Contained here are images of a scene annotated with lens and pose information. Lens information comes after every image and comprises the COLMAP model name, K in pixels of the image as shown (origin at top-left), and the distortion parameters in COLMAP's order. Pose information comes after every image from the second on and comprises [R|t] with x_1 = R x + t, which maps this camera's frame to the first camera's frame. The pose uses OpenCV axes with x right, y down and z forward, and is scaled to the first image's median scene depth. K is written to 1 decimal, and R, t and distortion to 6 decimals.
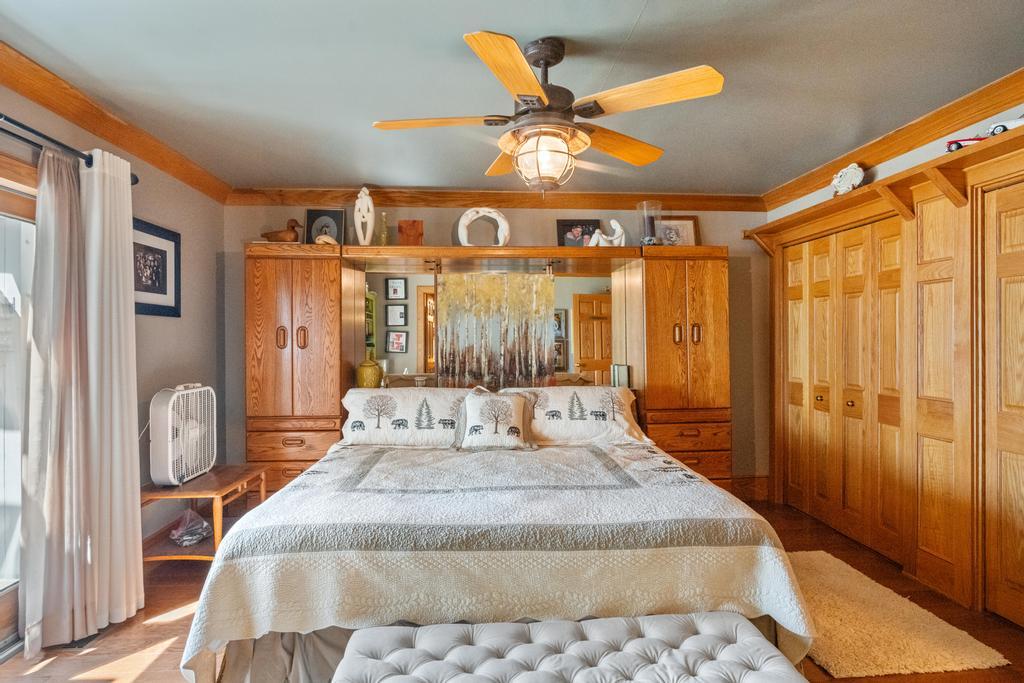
lens RADIAL K [[530.6, 0, 512.0], [0, 530.6, 341.5], [0, 0, 1]] dist [0.004386, 0.000667]
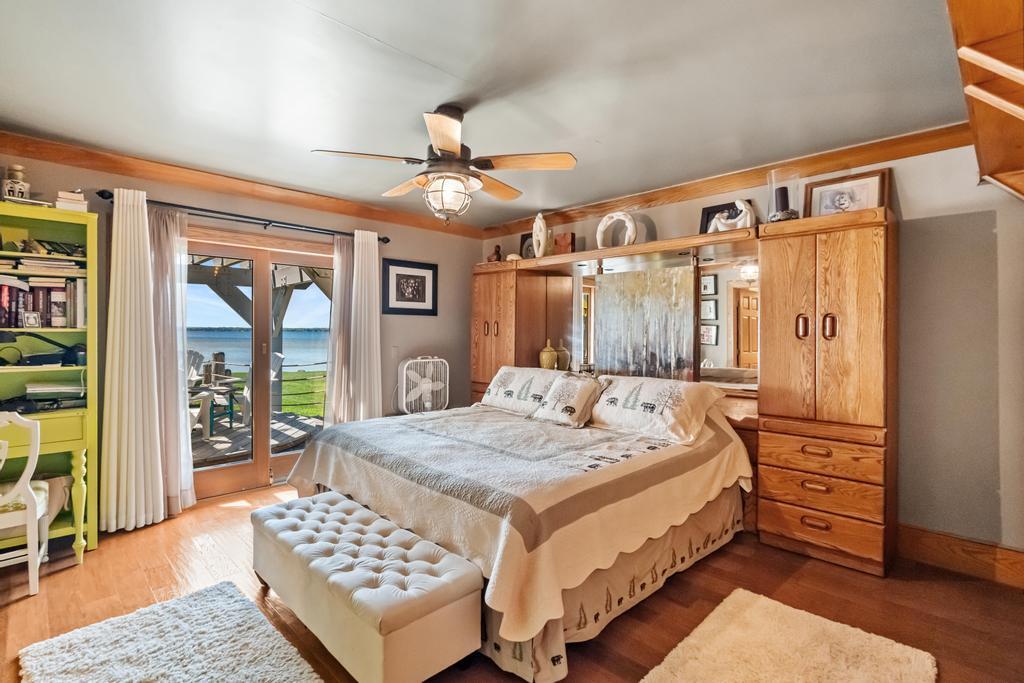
lens RADIAL K [[491.8, 0, 512.0], [0, 491.8, 334.5], [0, 0, 1]] dist [-0.000153, 0.000341]
pose [[0.649780, 0.013276, -0.760006, 0.595021], [-0.015300, 0.999873, 0.004385, 0.001641], [0.759968, 0.008778, 0.649901, 0.171606]]
